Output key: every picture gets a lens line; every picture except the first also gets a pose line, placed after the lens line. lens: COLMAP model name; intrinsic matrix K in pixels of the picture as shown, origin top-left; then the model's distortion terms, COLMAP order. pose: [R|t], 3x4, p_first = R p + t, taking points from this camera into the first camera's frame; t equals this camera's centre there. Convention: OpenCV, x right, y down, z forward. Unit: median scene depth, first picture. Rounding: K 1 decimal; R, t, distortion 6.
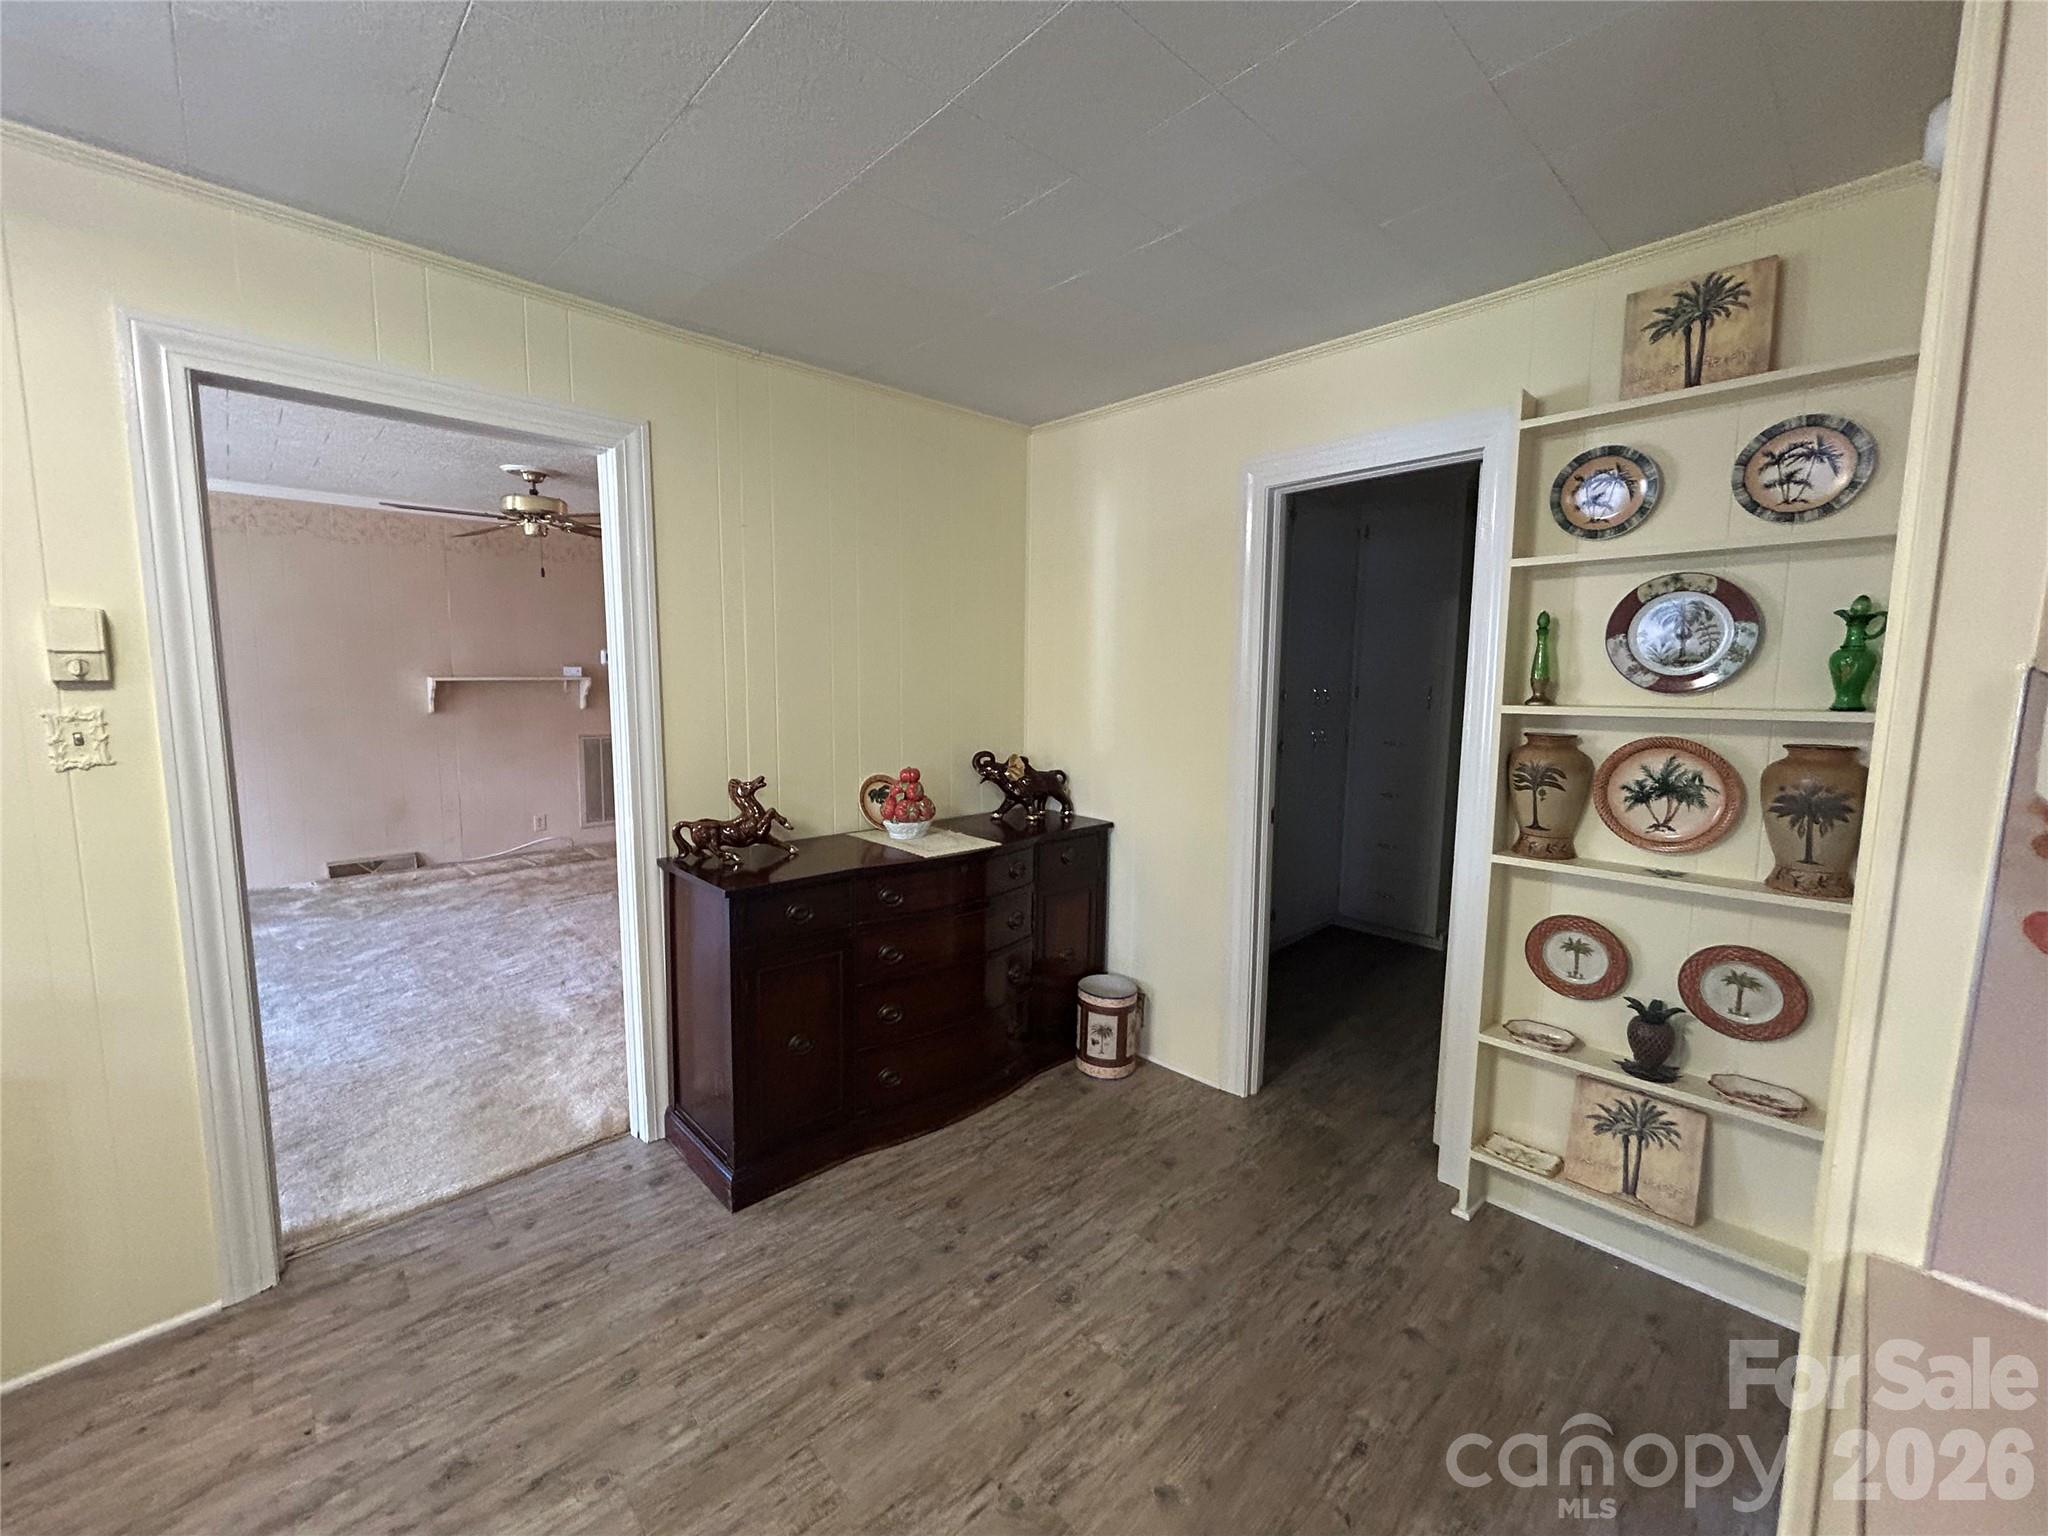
lens RADIAL K [[826.0, 0, 1019.8], [0, 826.0, 755.1], [0, 0, 1]] dist [0.002616, -0.001466]
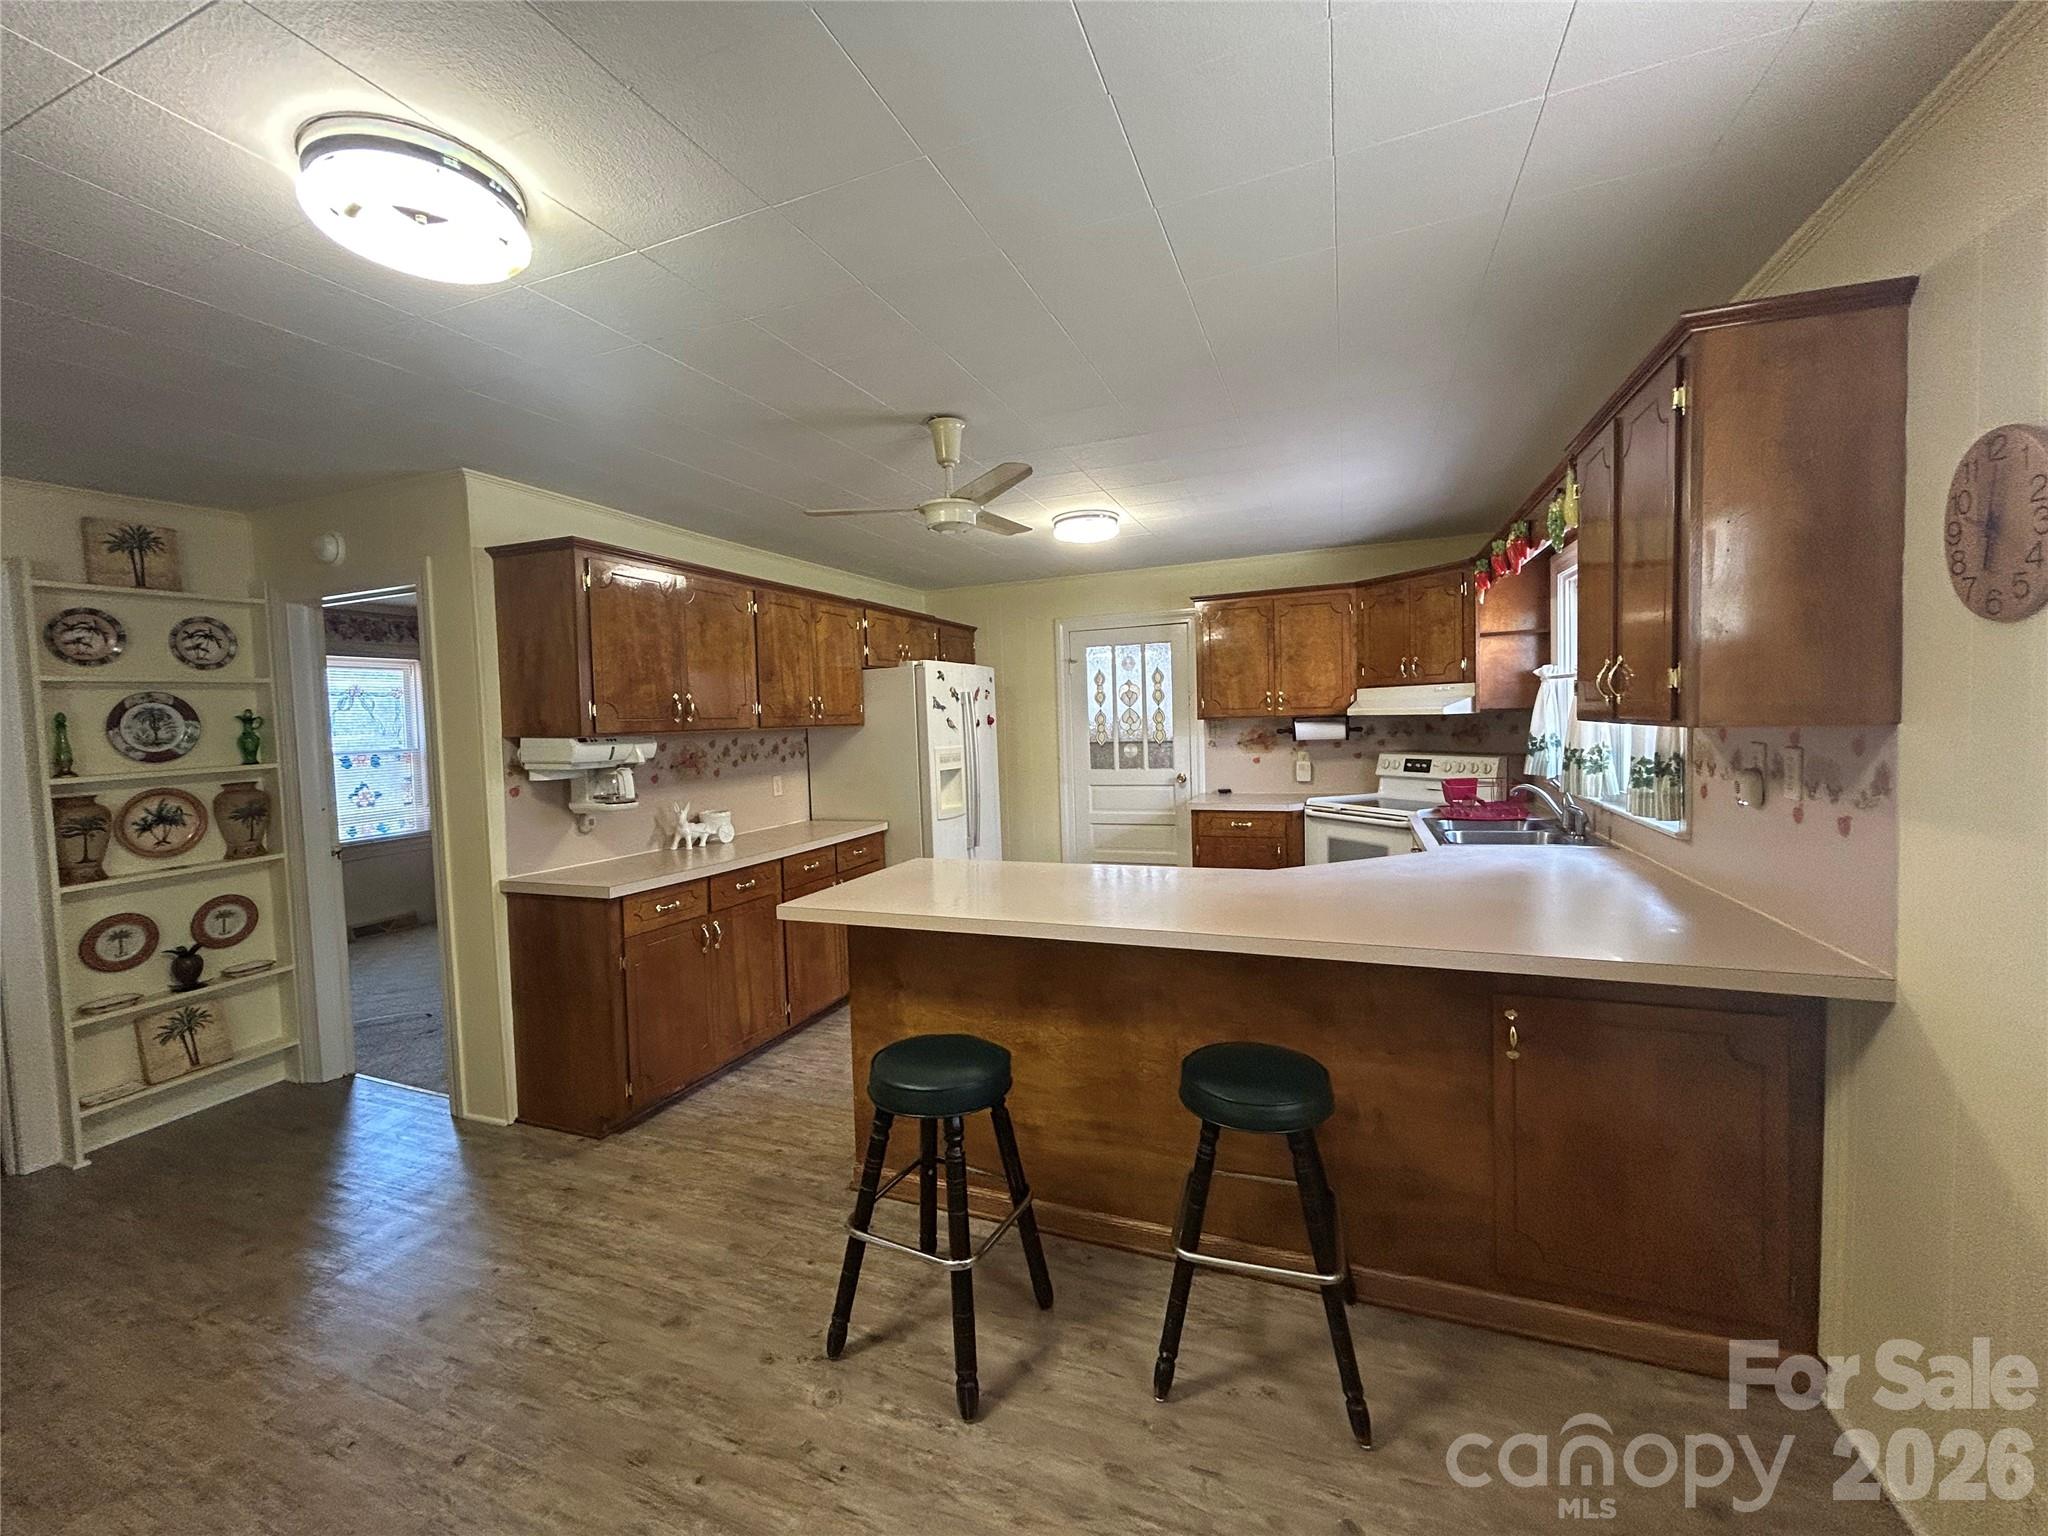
lens RADIAL K [[826.0, 0, 1023.6], [0, 826.0, 764.8], [0, 0, 1]] dist [0.002616, -0.001466]
pose [[-0.427094, -0.048701, 0.902895, -1.365182], [0.127156, 0.985391, 0.113299, -0.033049], [-0.895222, 0.163198, -0.414662, 0.107199]]
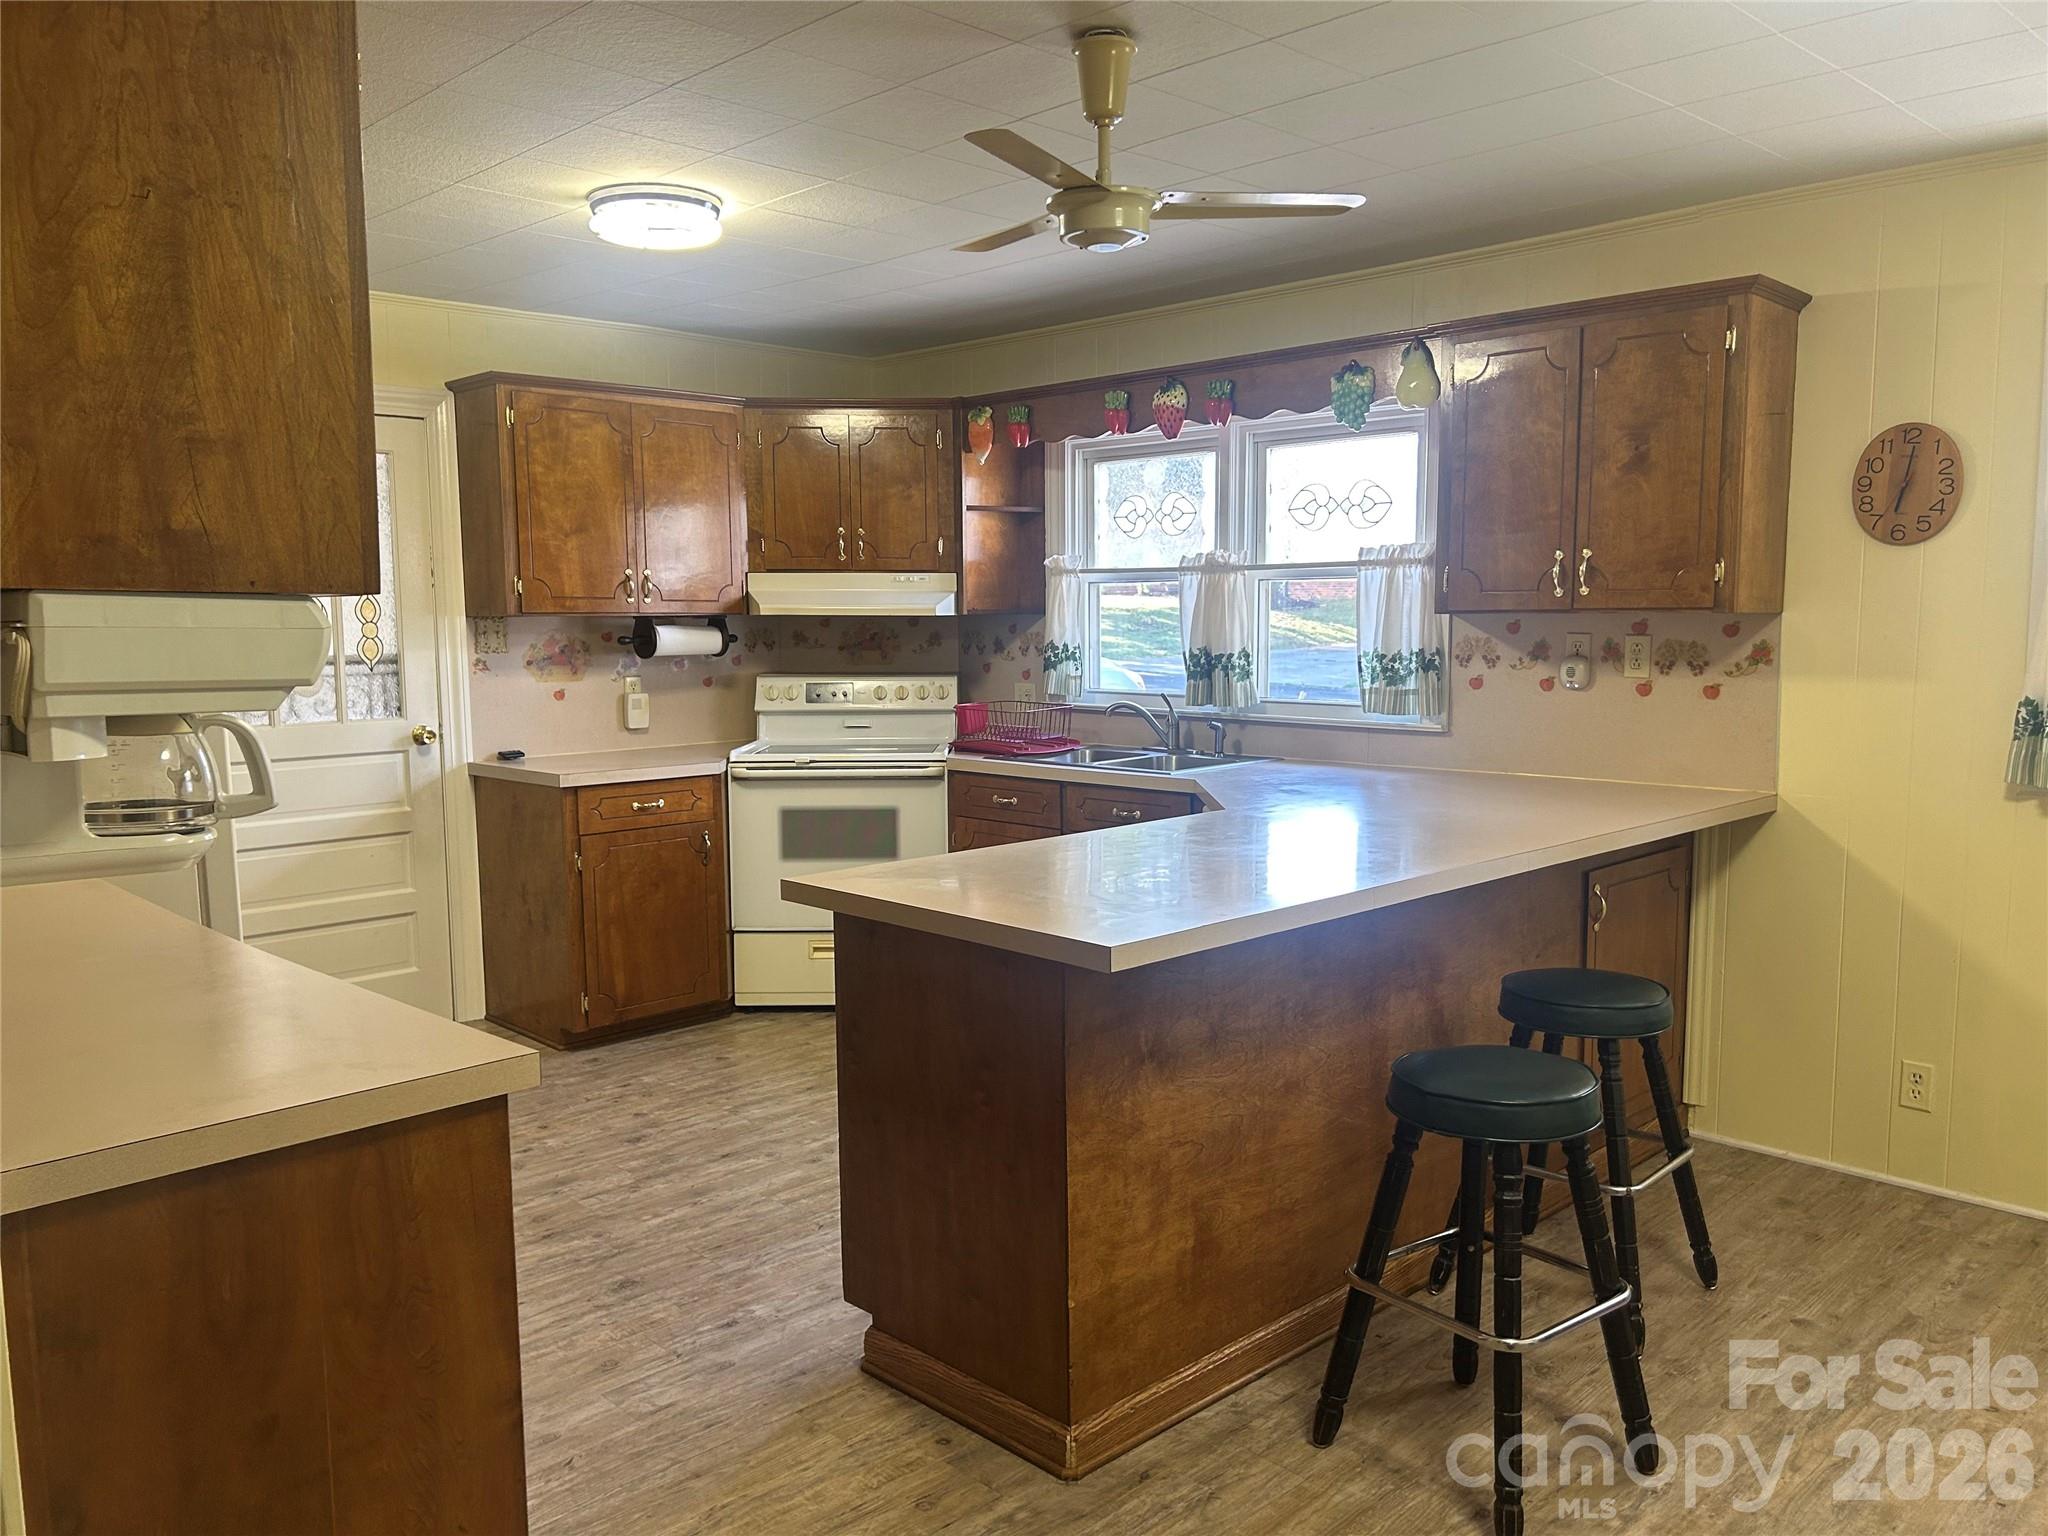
lens RADIAL K [[1525.1, 0, 1036.9], [0, 1525.1, 796.4], [0, 0, 1]] dist [0.058254, -0.058362]
pose [[-0.999769, -0.001134, -0.021482, -0.071882], [-0.006014, 0.973521, 0.228519, -0.097273], [0.020654, 0.228595, -0.973303, 1.007051]]
